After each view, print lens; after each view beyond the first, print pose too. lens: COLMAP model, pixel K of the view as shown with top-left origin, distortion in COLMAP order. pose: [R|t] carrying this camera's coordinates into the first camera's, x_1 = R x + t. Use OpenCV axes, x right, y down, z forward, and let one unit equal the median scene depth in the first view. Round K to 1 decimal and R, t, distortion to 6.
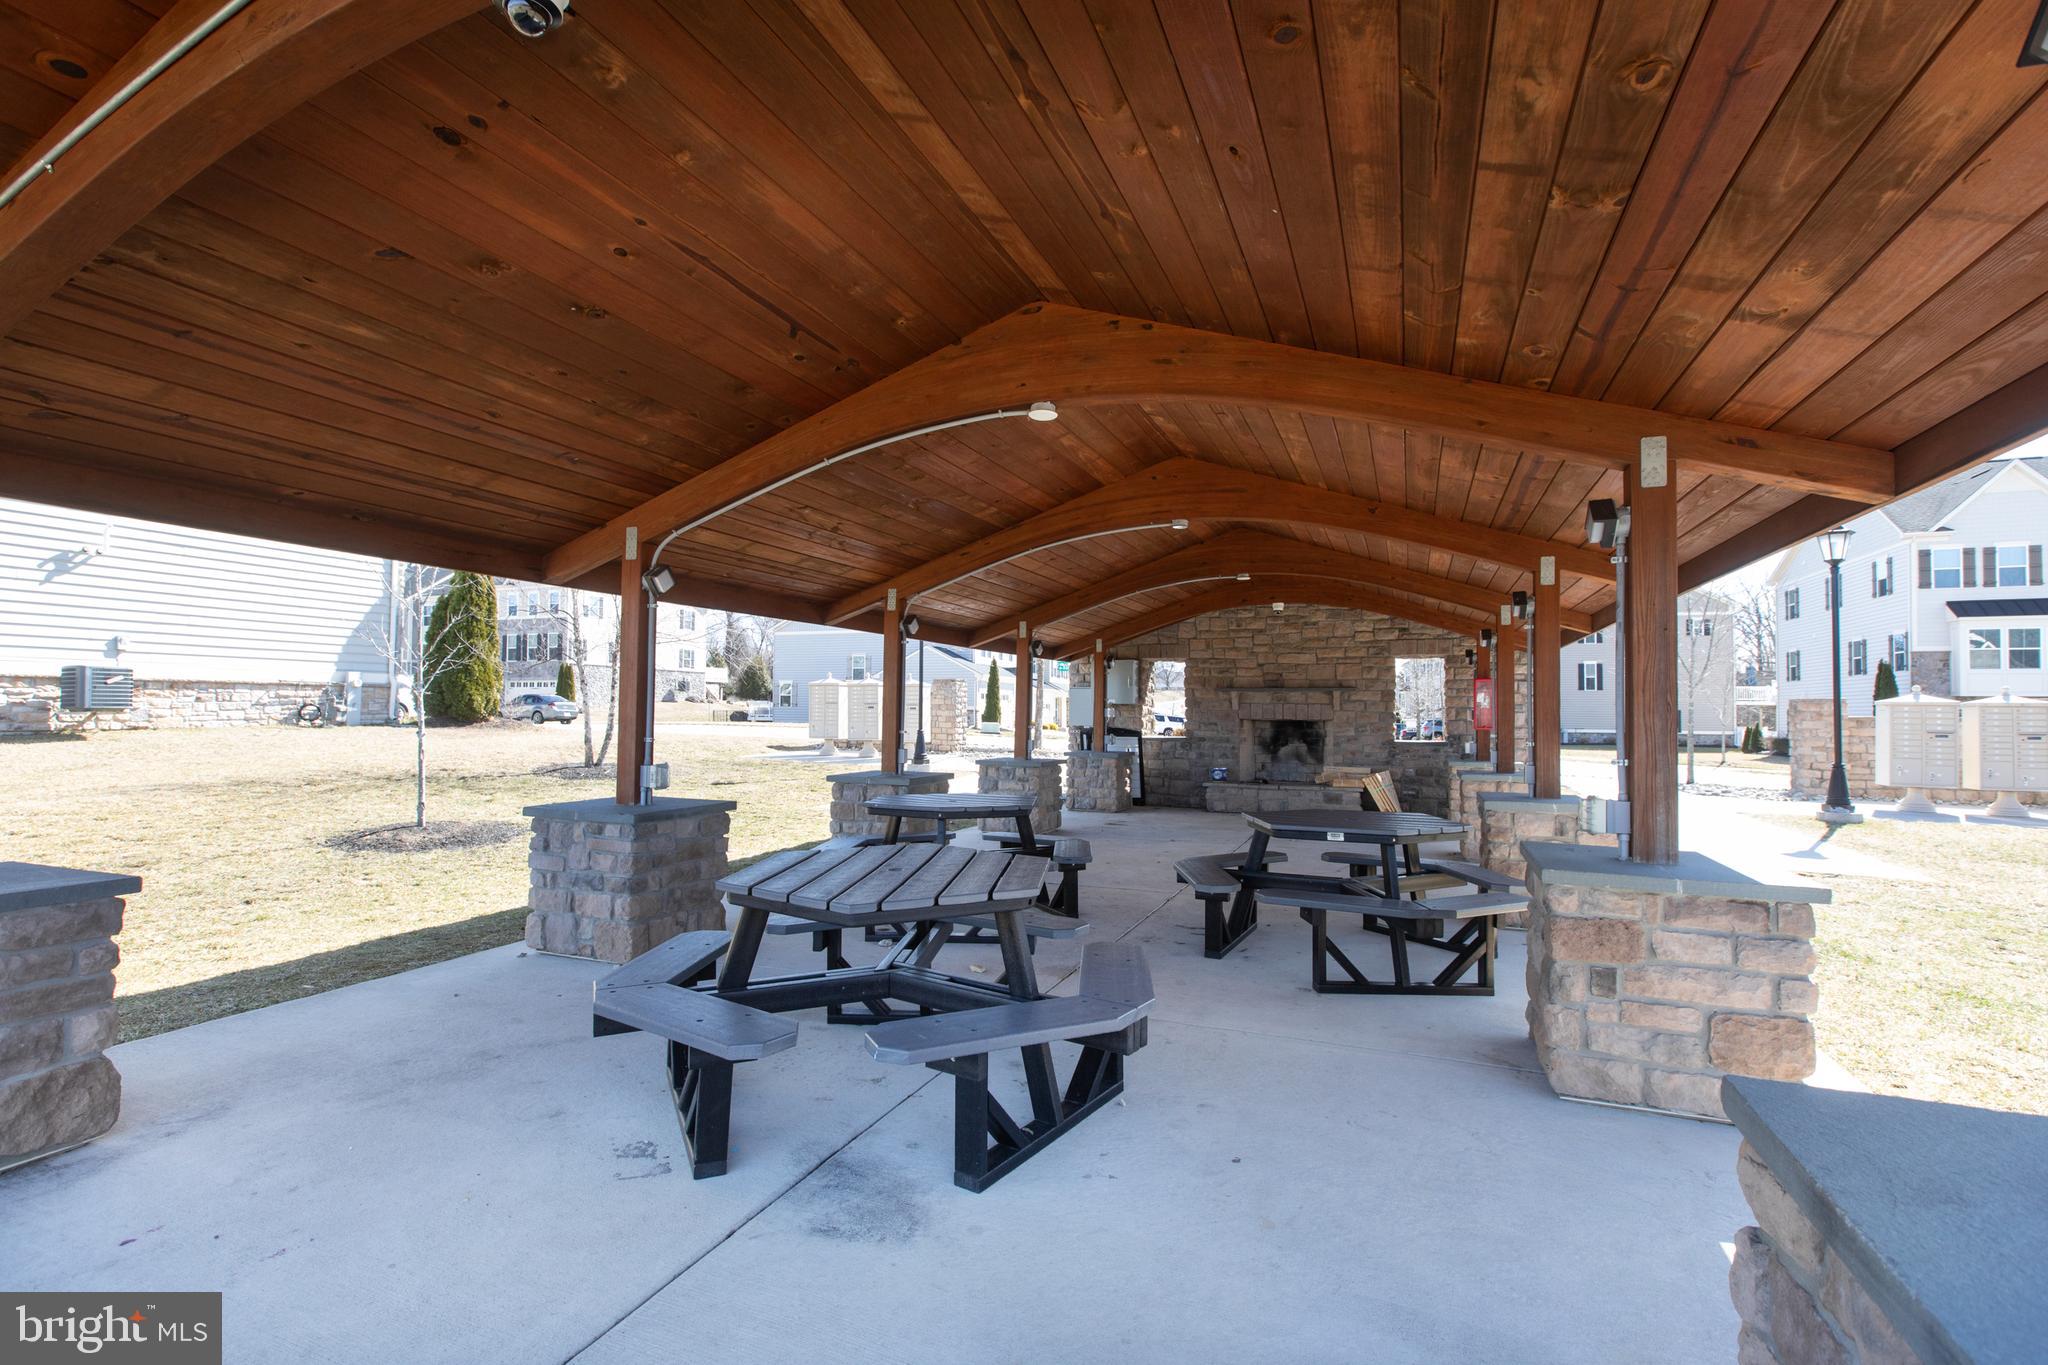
lens RADIAL K [[940.1, 0, 1024.0], [0, 940.1, 682.5], [0, 0, 1]] dist [0.004014, 0.000587]
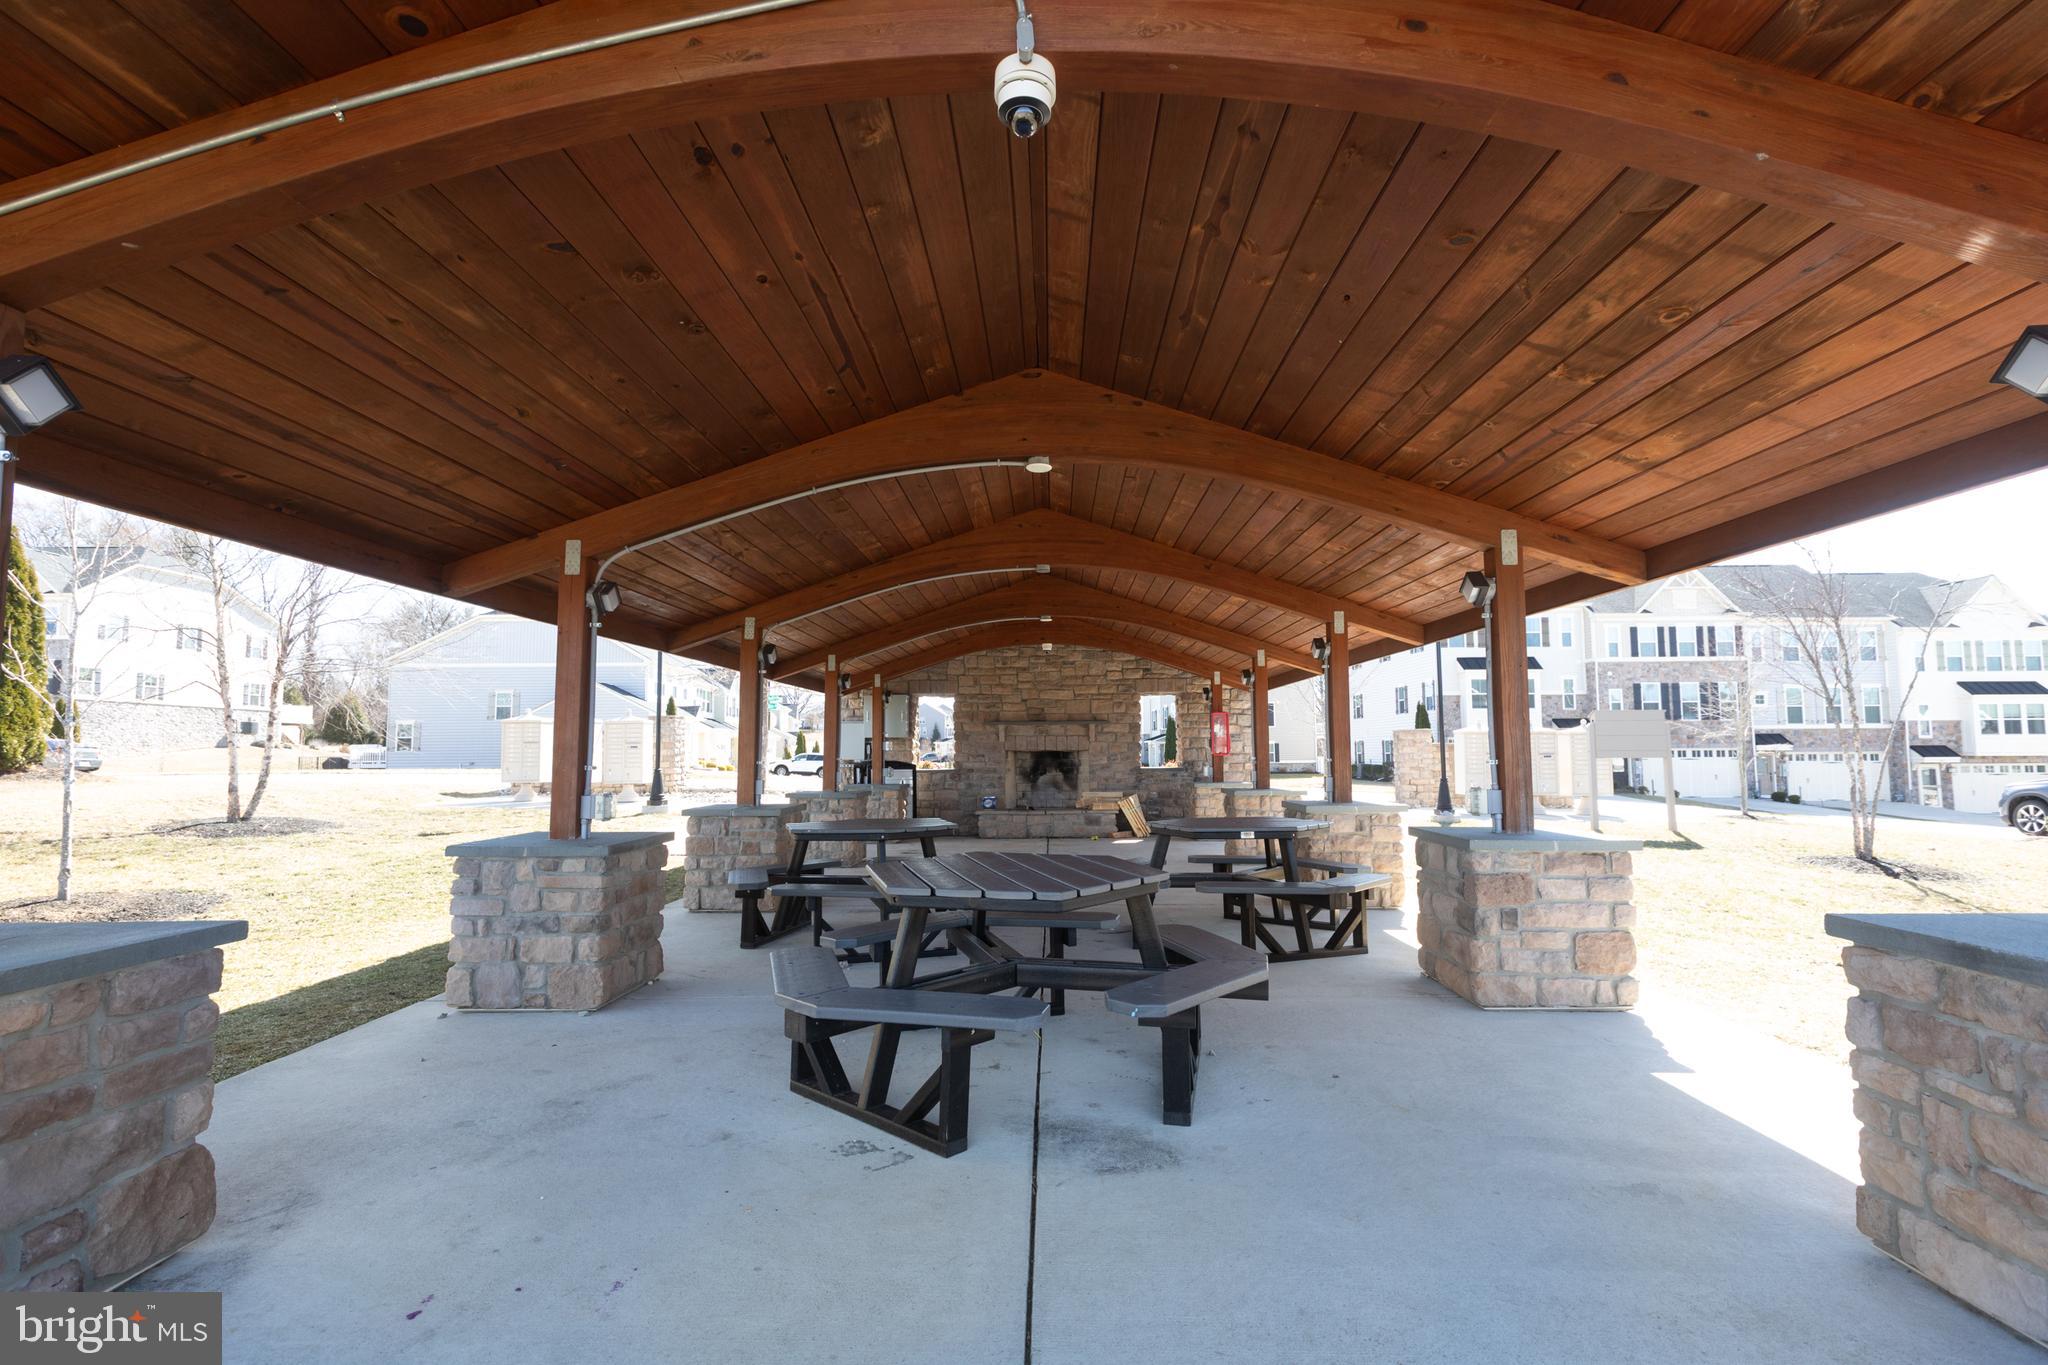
lens RADIAL K [[940.1, 0, 1024.0], [0, 940.1, 682.5], [0, 0, 1]] dist [0.004014, 0.000587]
pose [[0.932459, 0.013230, 0.361033, -0.390570], [0.002434, 0.999077, -0.042898, 0.020103], [-0.361267, 0.040879, 0.931566, -0.030200]]
